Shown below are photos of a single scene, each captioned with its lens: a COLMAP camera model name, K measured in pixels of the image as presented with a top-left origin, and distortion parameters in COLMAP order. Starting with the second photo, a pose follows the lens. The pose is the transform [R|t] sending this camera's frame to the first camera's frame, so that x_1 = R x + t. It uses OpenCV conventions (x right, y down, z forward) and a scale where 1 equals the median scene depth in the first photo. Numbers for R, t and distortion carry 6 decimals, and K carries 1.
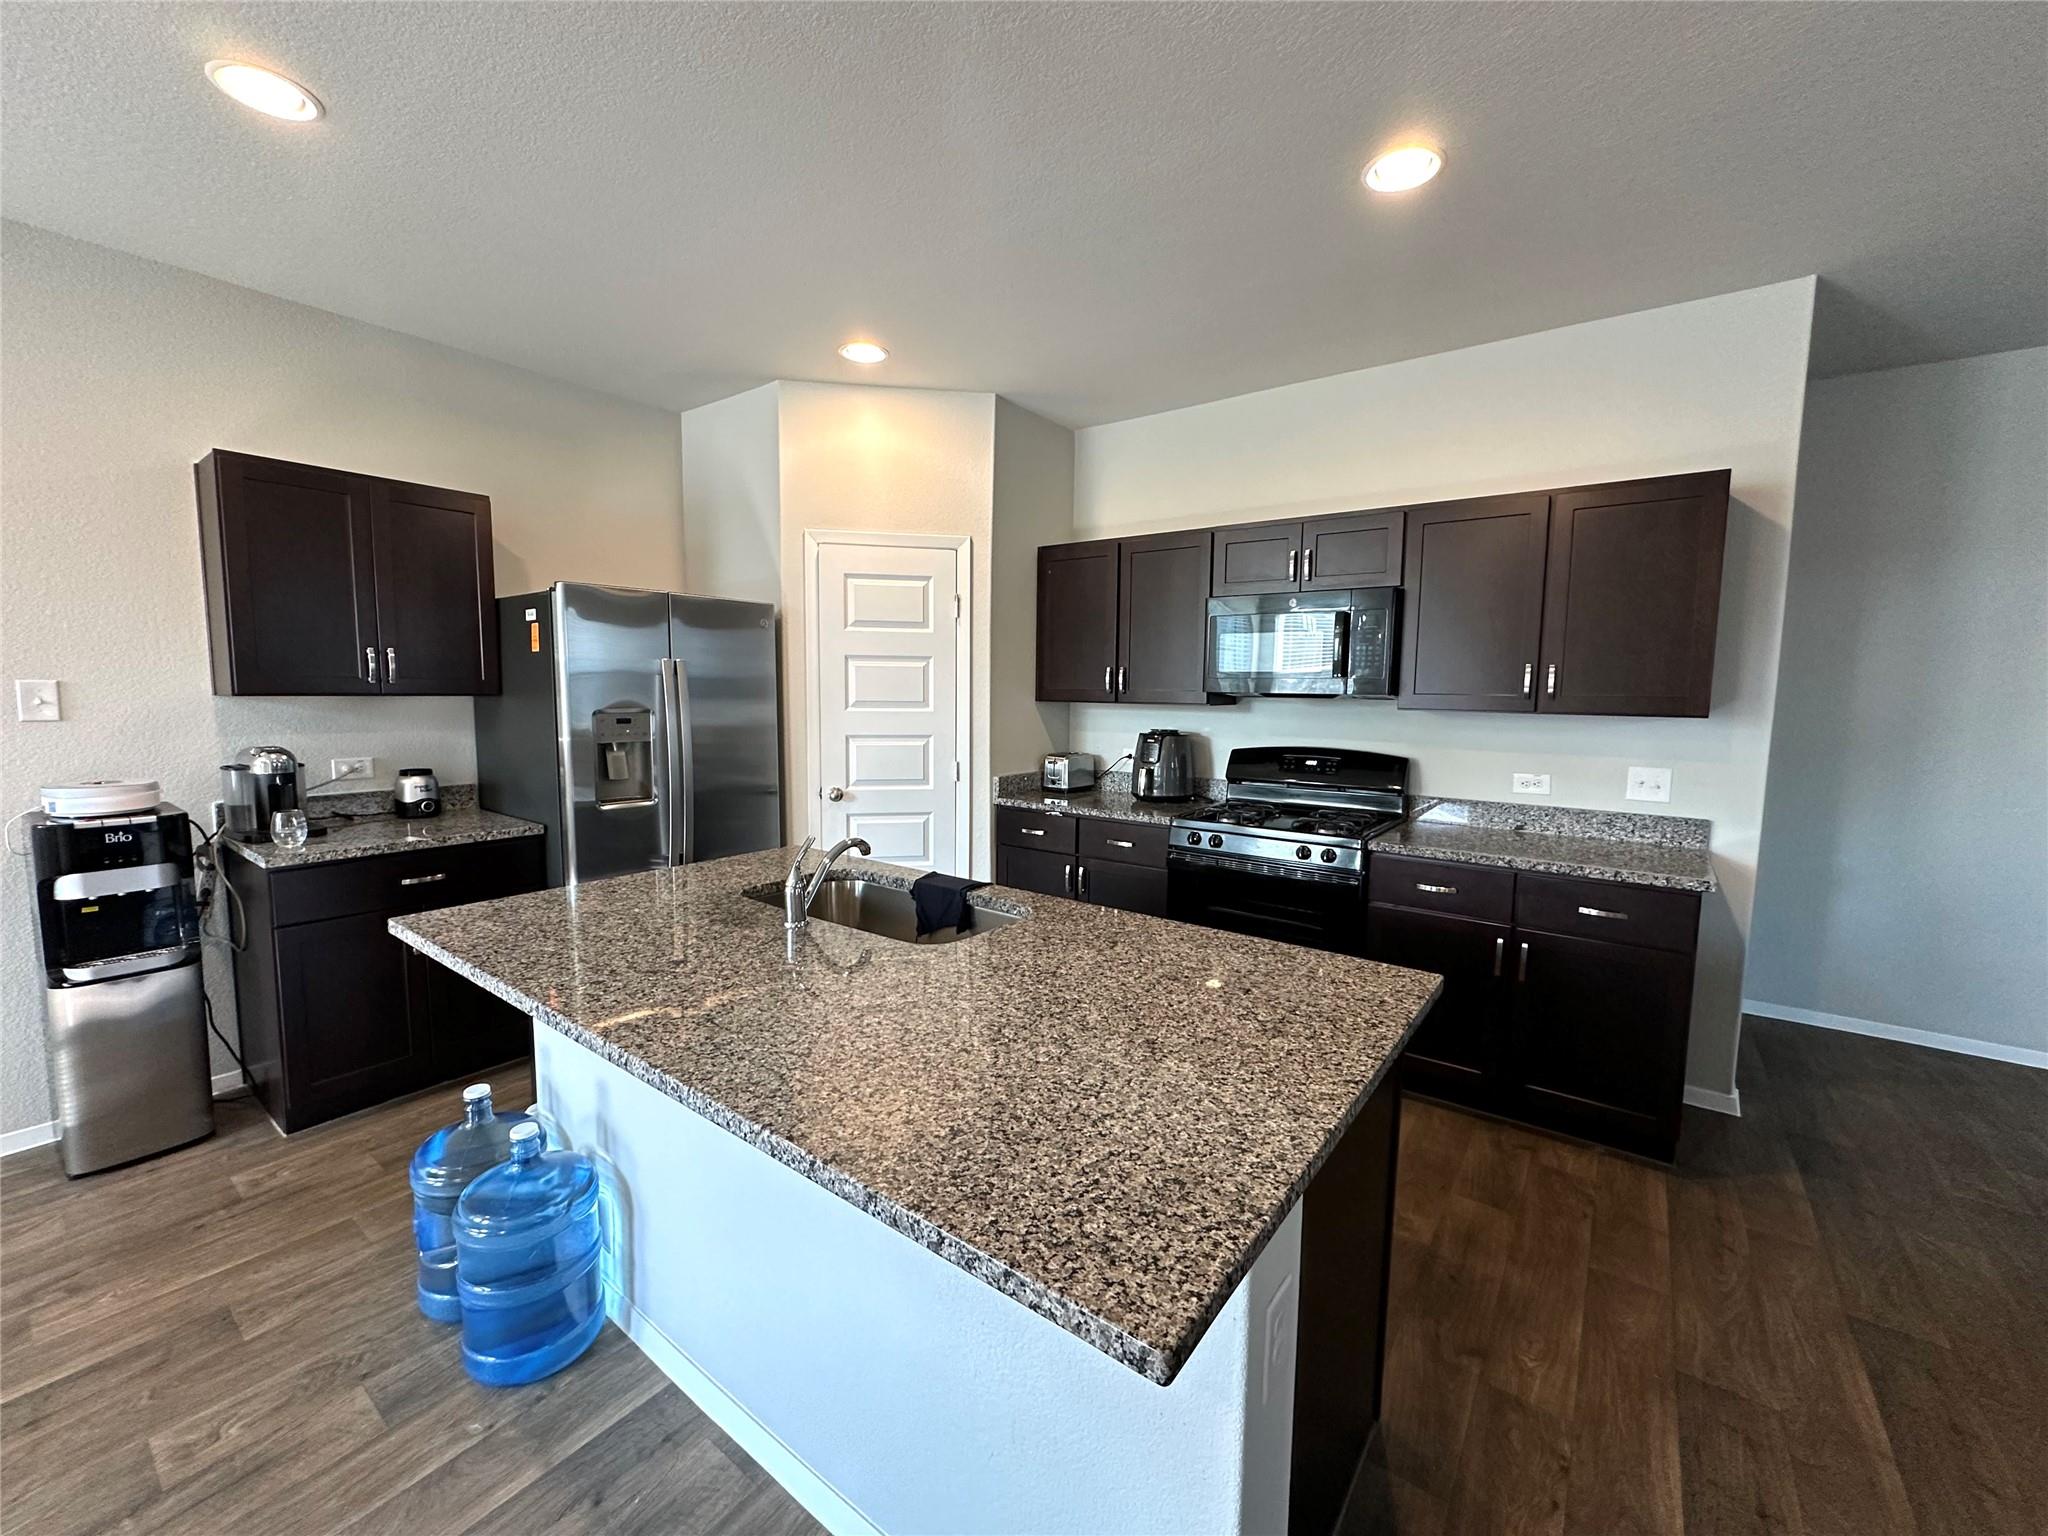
lens RADIAL K [[823.0, 0, 1038.2], [0, 823.0, 763.4], [0, 0, 1]] dist [-0.006015, 0.000291]
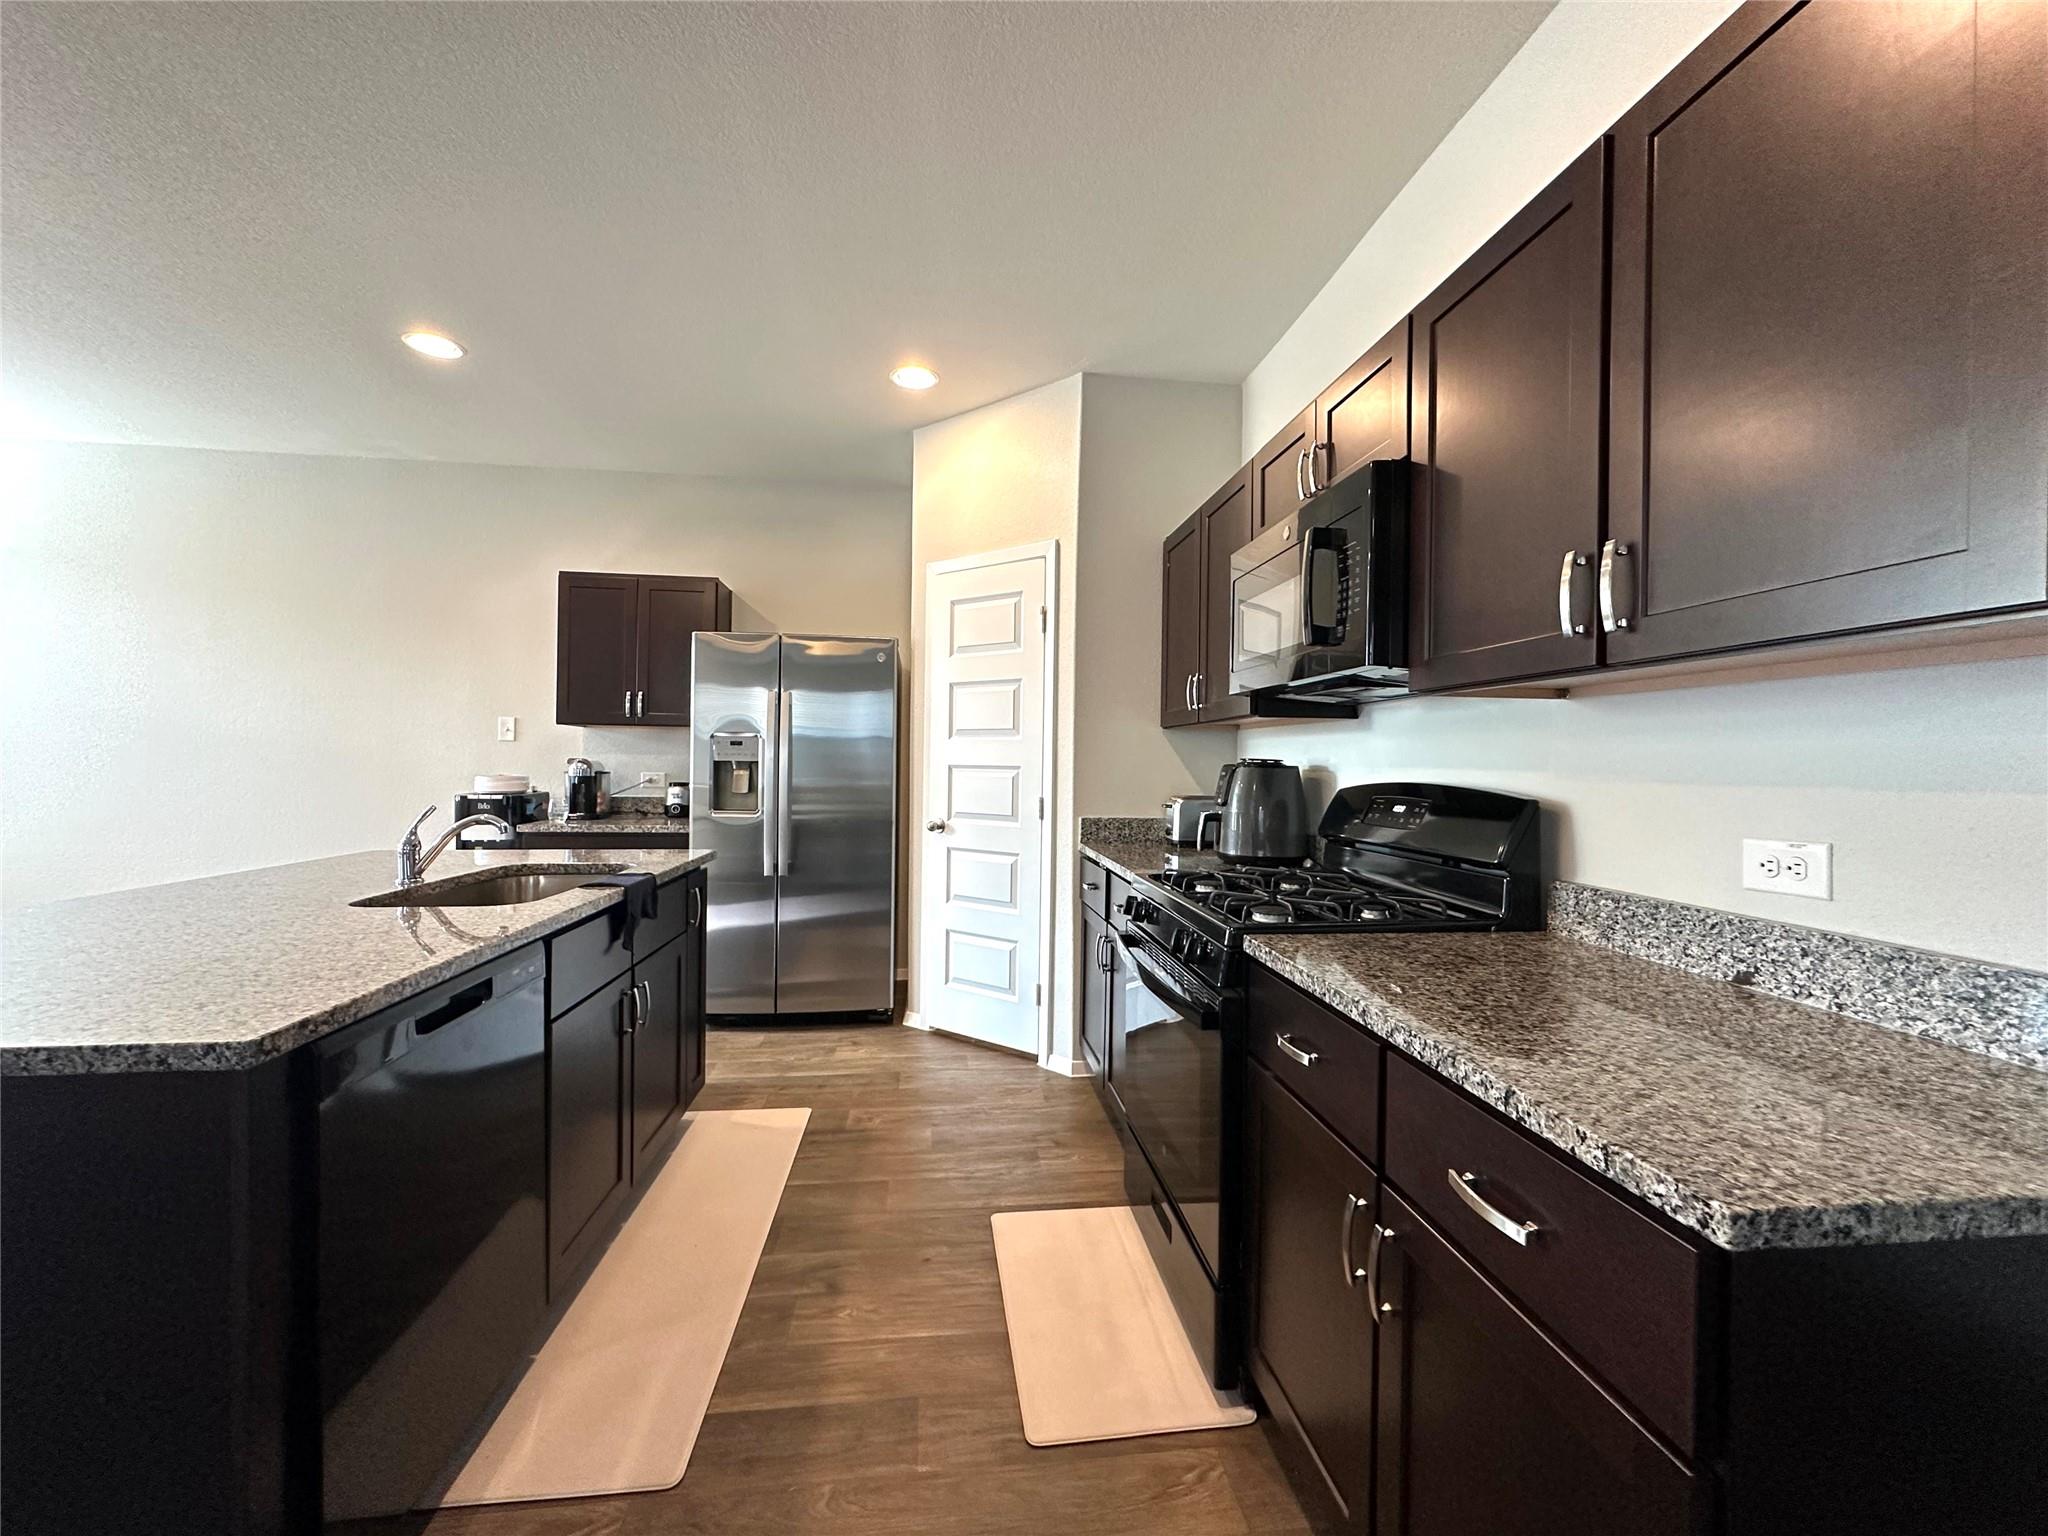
lens RADIAL K [[823.0, 0, 1025.7], [0, 823.0, 768.1], [0, 0, 1]] dist [-0.006015, 0.000291]
pose [[0.682473, 0.003105, -0.730904, 0.644733], [-0.073673, 0.995190, -0.064563, 0.029920], [0.727188, 0.097910, 0.679419, 0.486390]]
